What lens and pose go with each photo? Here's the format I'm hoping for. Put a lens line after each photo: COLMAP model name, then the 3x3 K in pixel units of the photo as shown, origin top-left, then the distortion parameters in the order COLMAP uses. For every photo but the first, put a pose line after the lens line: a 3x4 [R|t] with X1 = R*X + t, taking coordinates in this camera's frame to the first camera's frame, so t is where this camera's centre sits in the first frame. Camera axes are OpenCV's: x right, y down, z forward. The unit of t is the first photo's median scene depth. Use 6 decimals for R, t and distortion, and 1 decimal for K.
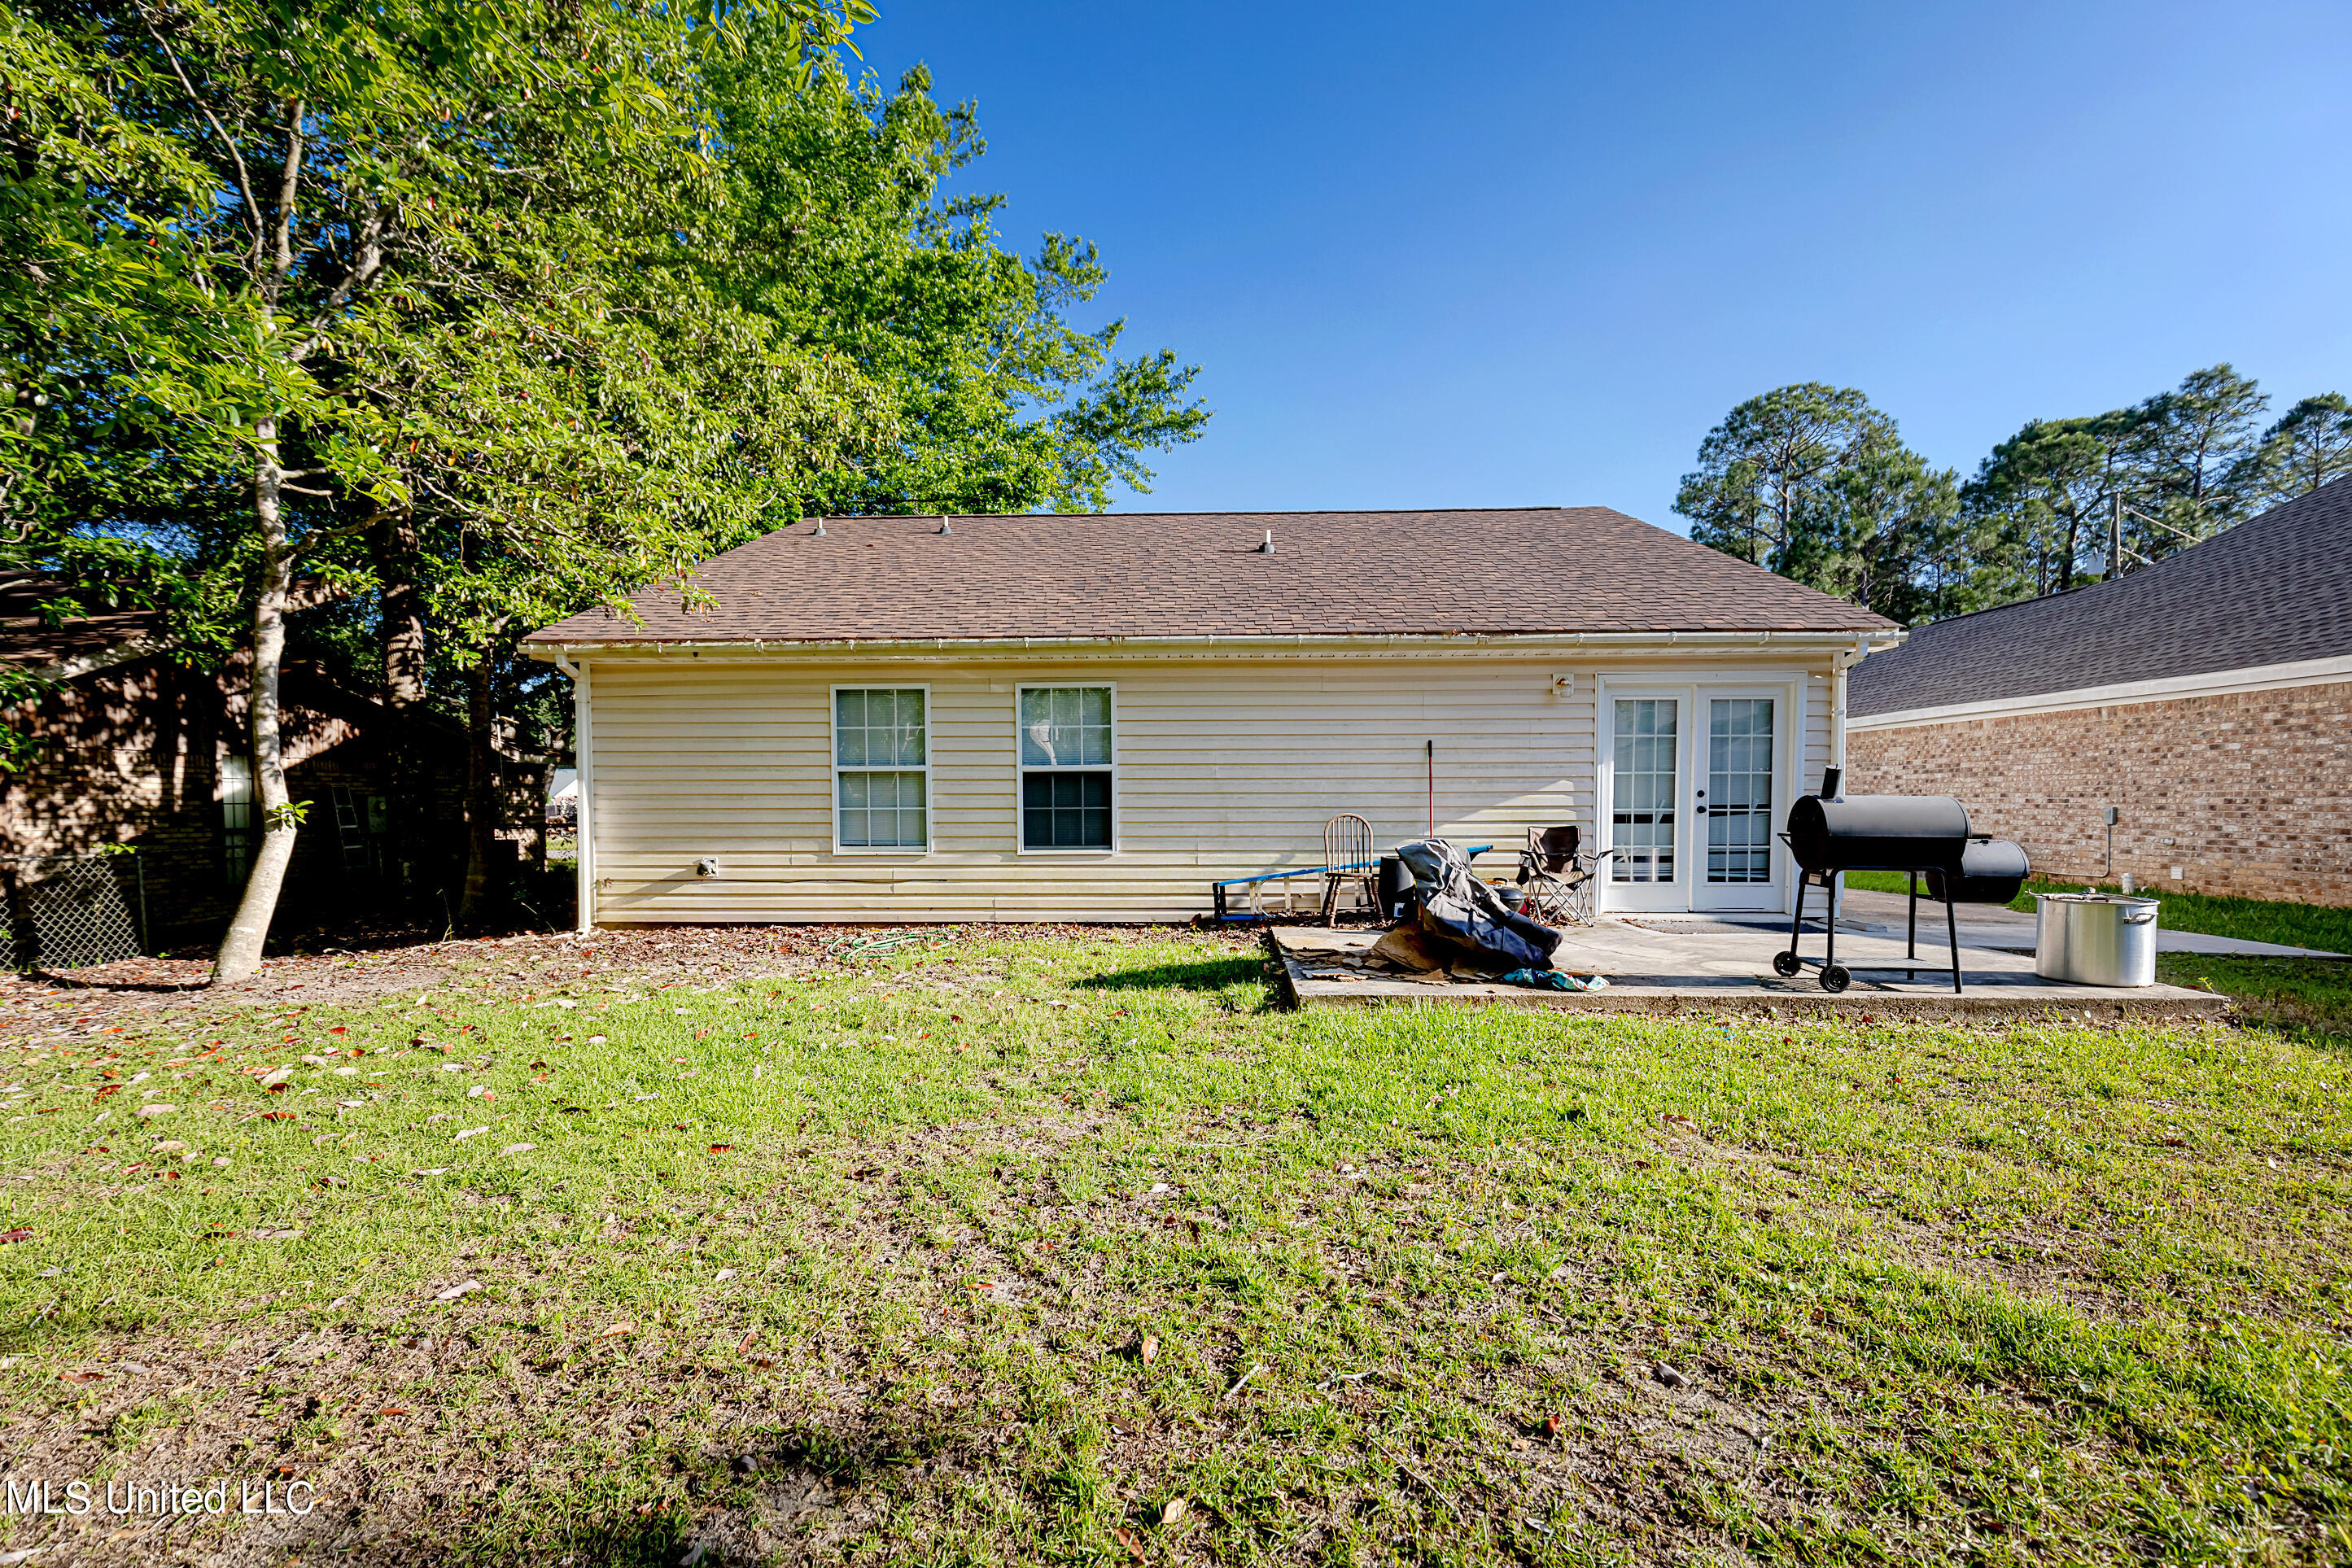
lens RADIAL K [[1093.4, 0, 1184.4], [0, 1093.4, 825.7], [0, 0, 1]] dist [0.003750, -0.000236]
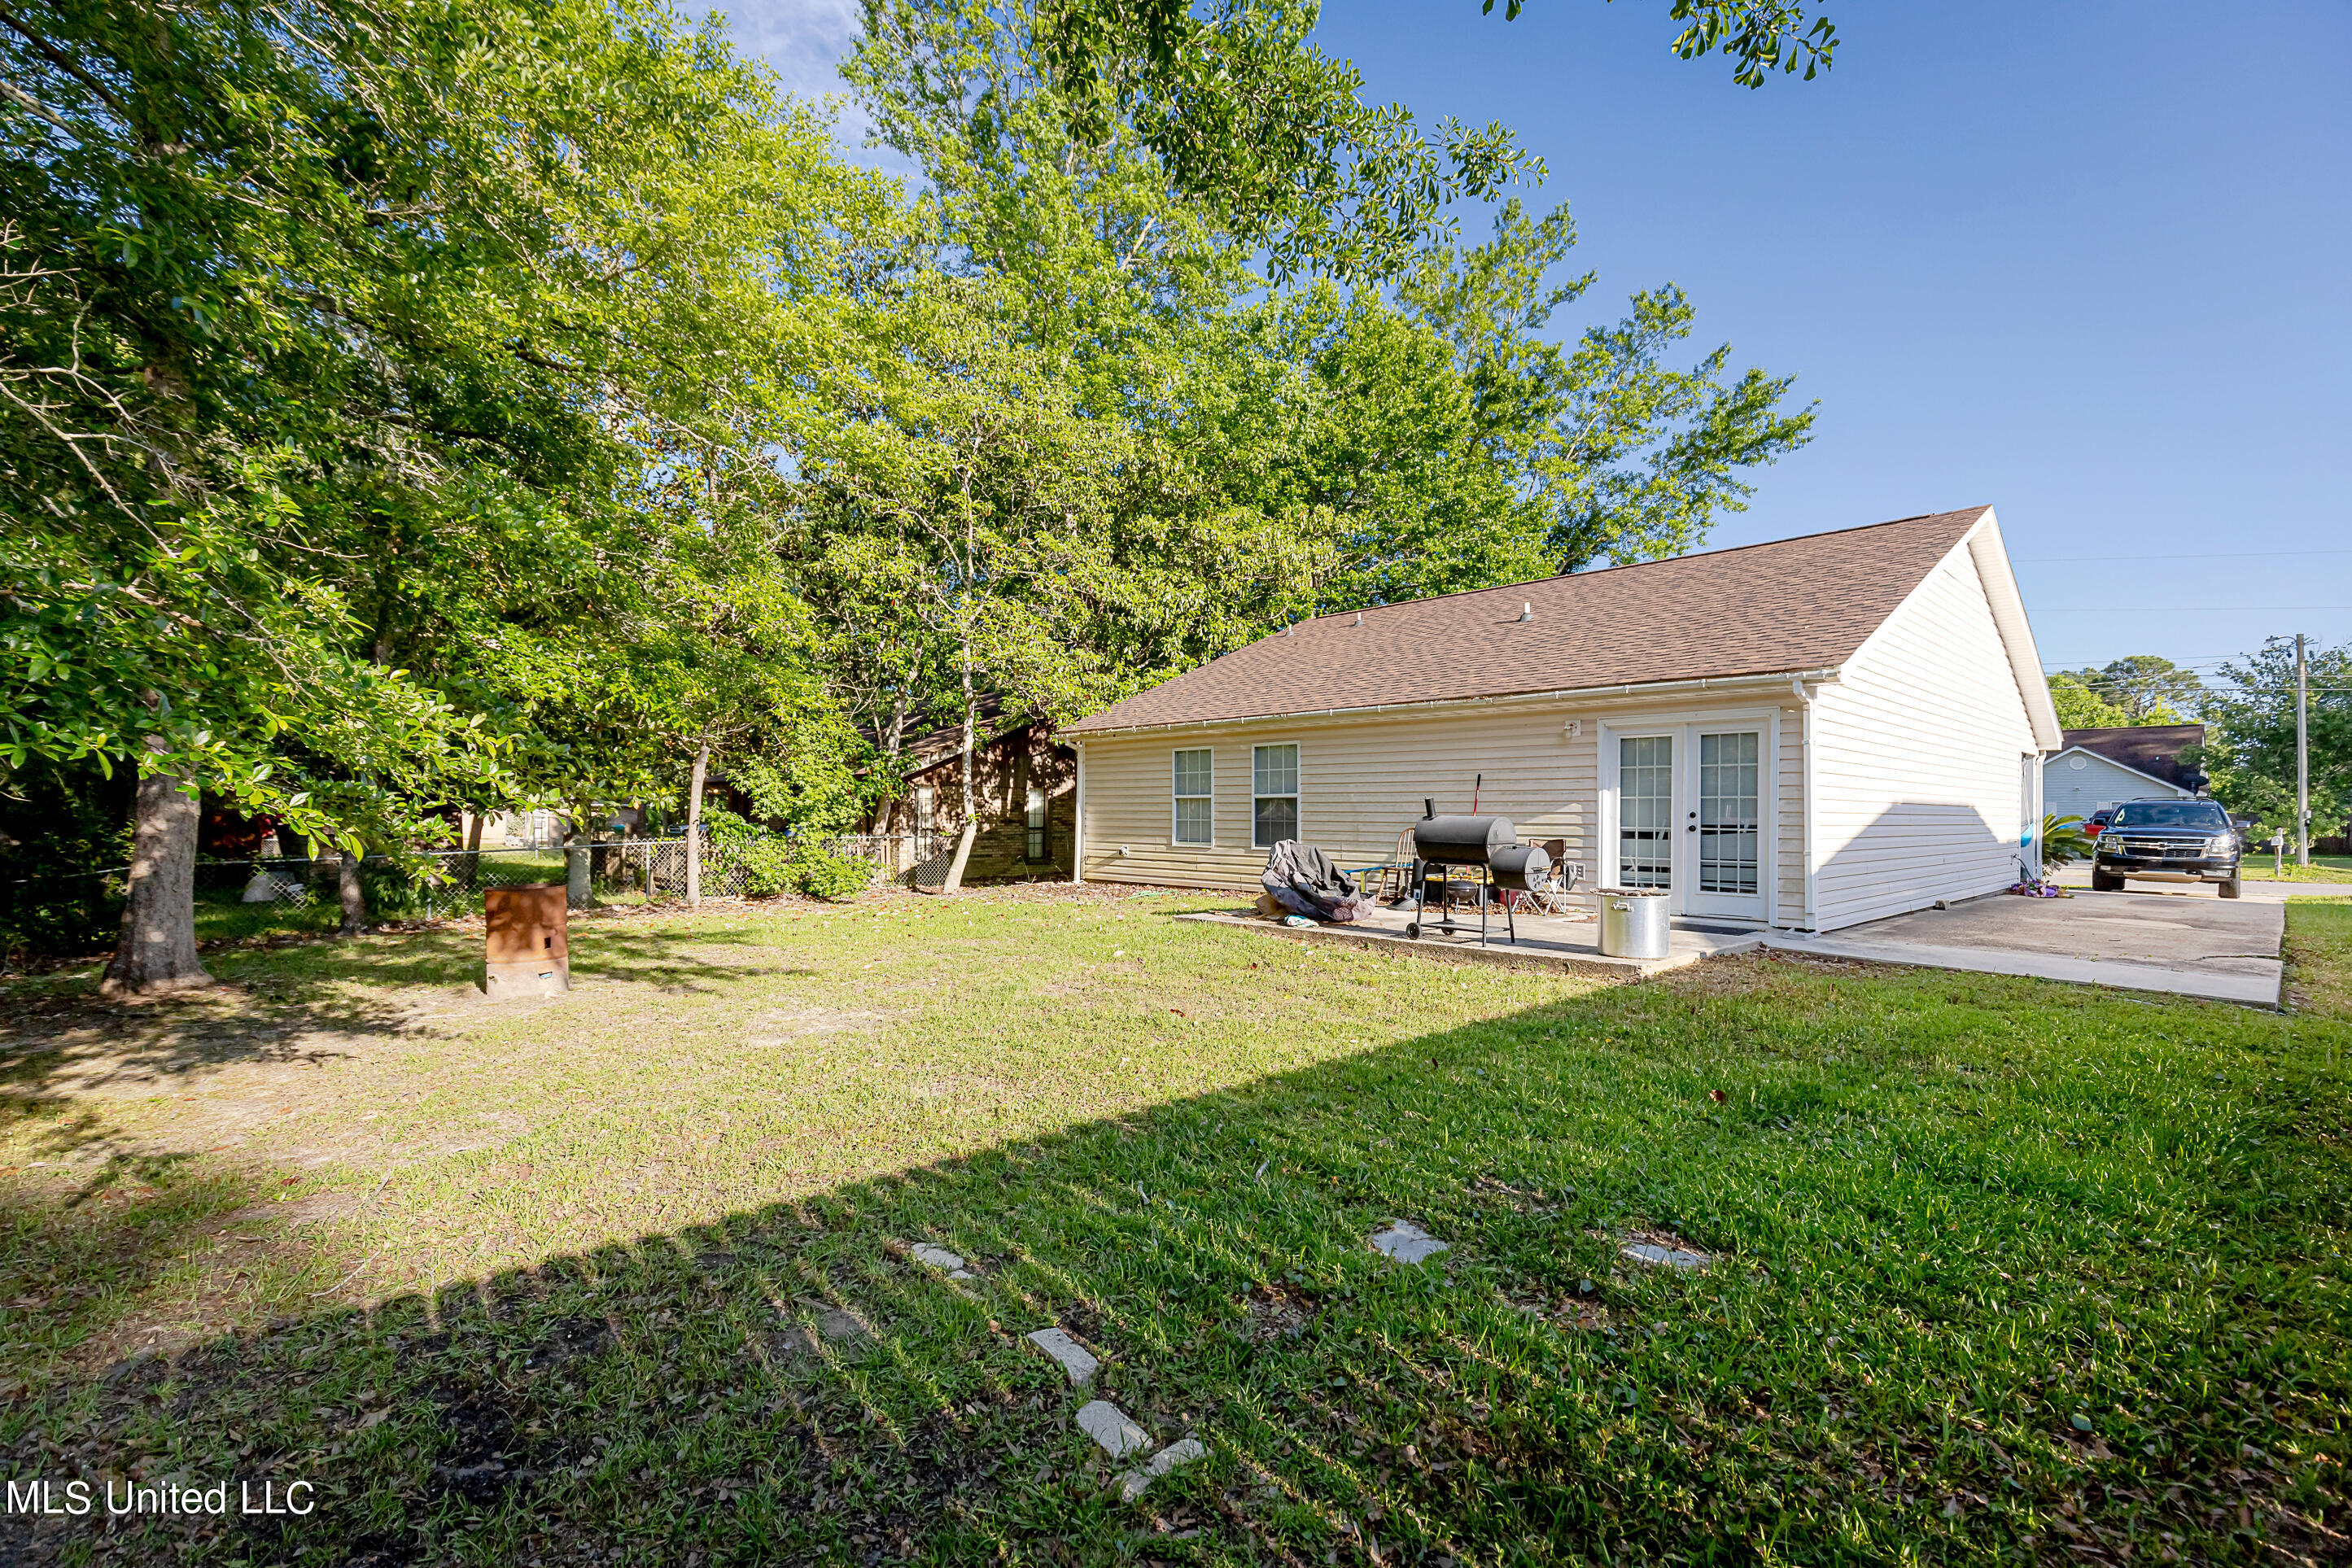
lens RADIAL K [[1093.4, 0, 1184.4], [0, 1093.4, 825.7], [0, 0, 1]] dist [0.003750, -0.000236]
pose [[0.712731, 0.015317, -0.701270, 0.907599], [-0.021819, 0.999762, -0.000339, -0.005561], [0.701098, 0.015543, 0.712895, -0.224796]]
